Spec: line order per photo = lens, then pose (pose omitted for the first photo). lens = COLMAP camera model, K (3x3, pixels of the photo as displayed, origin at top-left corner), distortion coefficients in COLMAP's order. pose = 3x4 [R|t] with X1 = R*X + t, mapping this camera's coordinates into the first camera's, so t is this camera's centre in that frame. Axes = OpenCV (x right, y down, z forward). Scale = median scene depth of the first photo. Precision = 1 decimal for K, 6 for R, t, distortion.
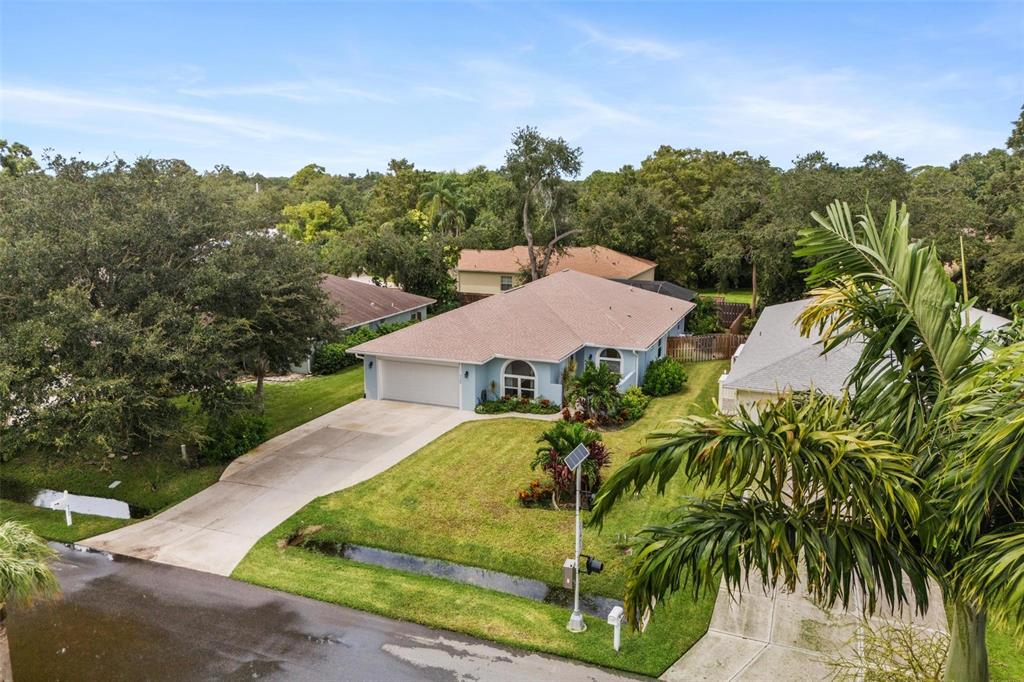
lens RADIAL K [[764.1, 0, 511.7], [0, 764.1, 342.9], [0, 0, 1]] dist [0.015840, -0.005856]
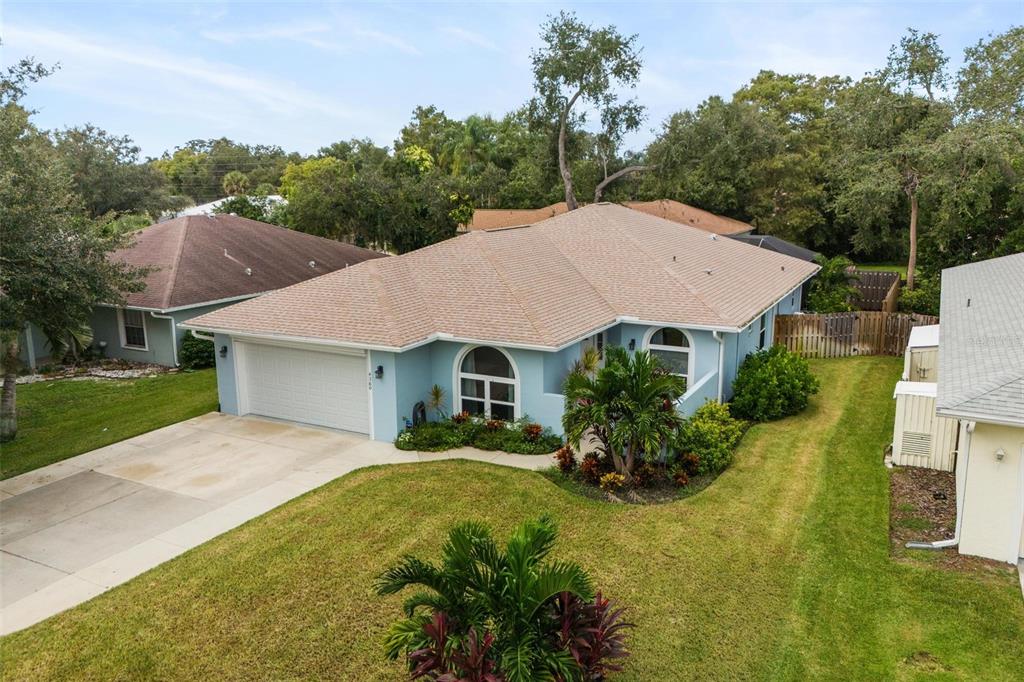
lens RADIAL K [[764.1, 0, 513.1], [0, 764.1, 337.5], [0, 0, 1]] dist [0.015840, -0.005856]
pose [[0.994041, 0.012703, -0.108263, 0.081298], [-0.013426, 0.999892, -0.005954, 0.019172], [0.108176, 0.007372, 0.994104, 0.475999]]
